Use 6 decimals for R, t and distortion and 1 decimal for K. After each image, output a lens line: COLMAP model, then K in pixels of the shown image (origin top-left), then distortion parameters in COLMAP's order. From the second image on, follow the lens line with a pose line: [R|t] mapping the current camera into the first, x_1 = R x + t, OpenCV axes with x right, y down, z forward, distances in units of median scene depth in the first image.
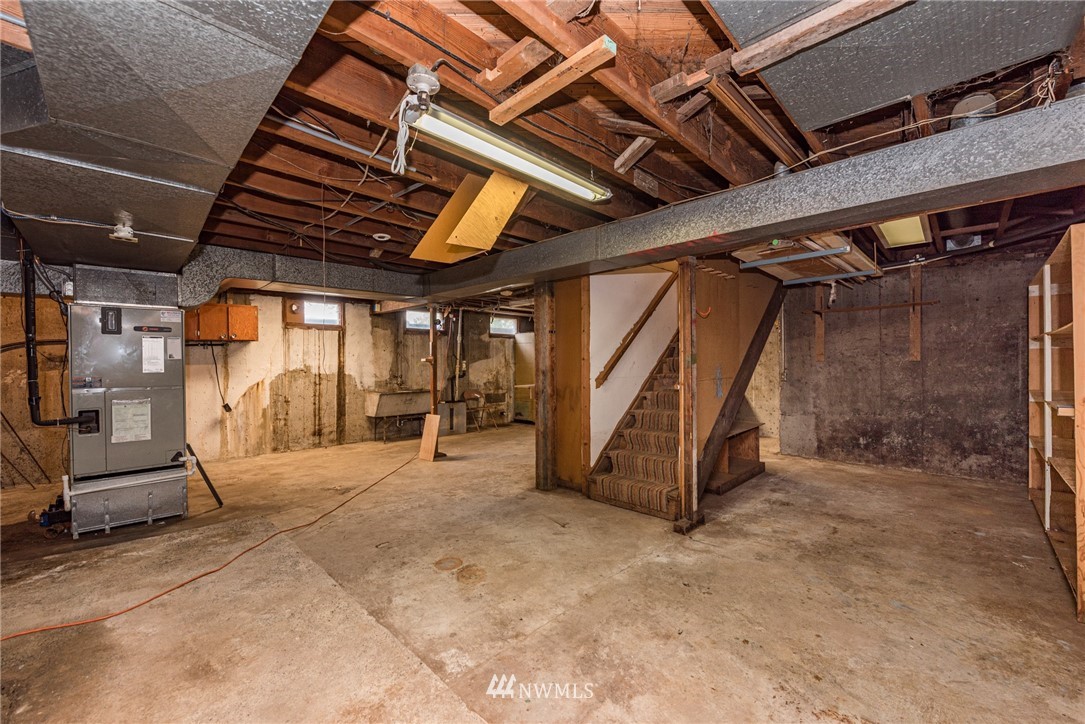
lens RADIAL K [[431.2, 0, 538.2], [0, 431.2, 365.4], [0, 0, 1]] dist [-0.011303, -0.000844]
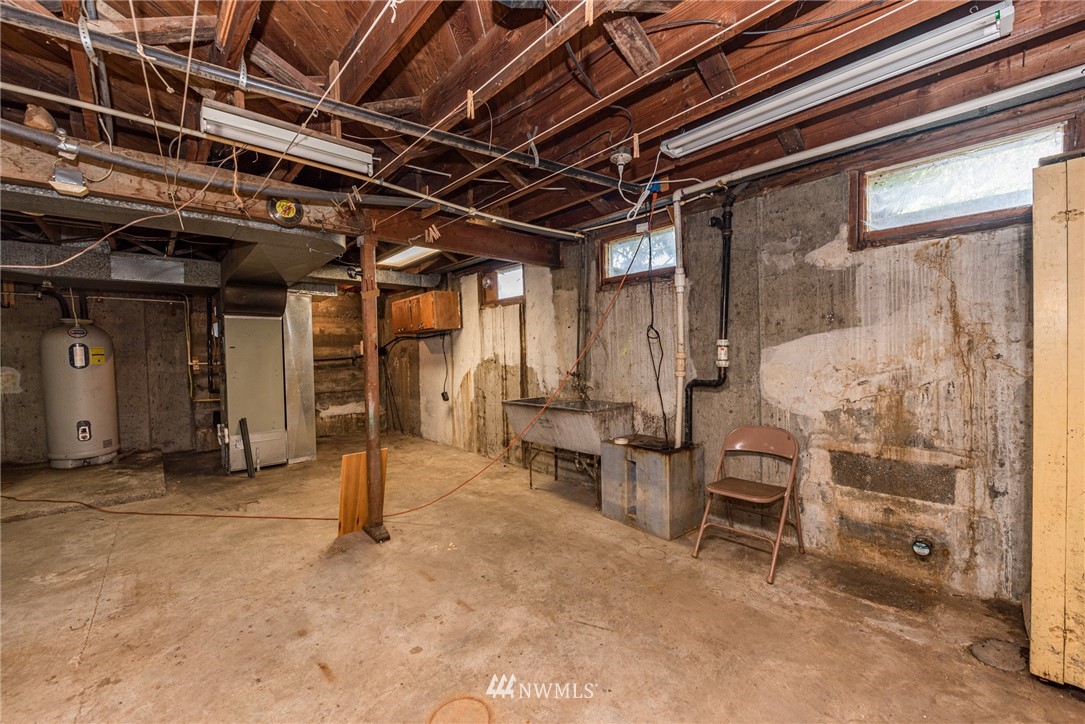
lens RADIAL K [[431.2, 0, 538.2], [0, 431.2, 365.4], [0, 0, 1]] dist [-0.011303, -0.000844]
pose [[-0.050669, 0.036622, -0.998044, 0.227300], [0.016216, 0.999226, 0.035842, -0.005850], [0.998584, -0.014368, -0.051224, 1.069417]]
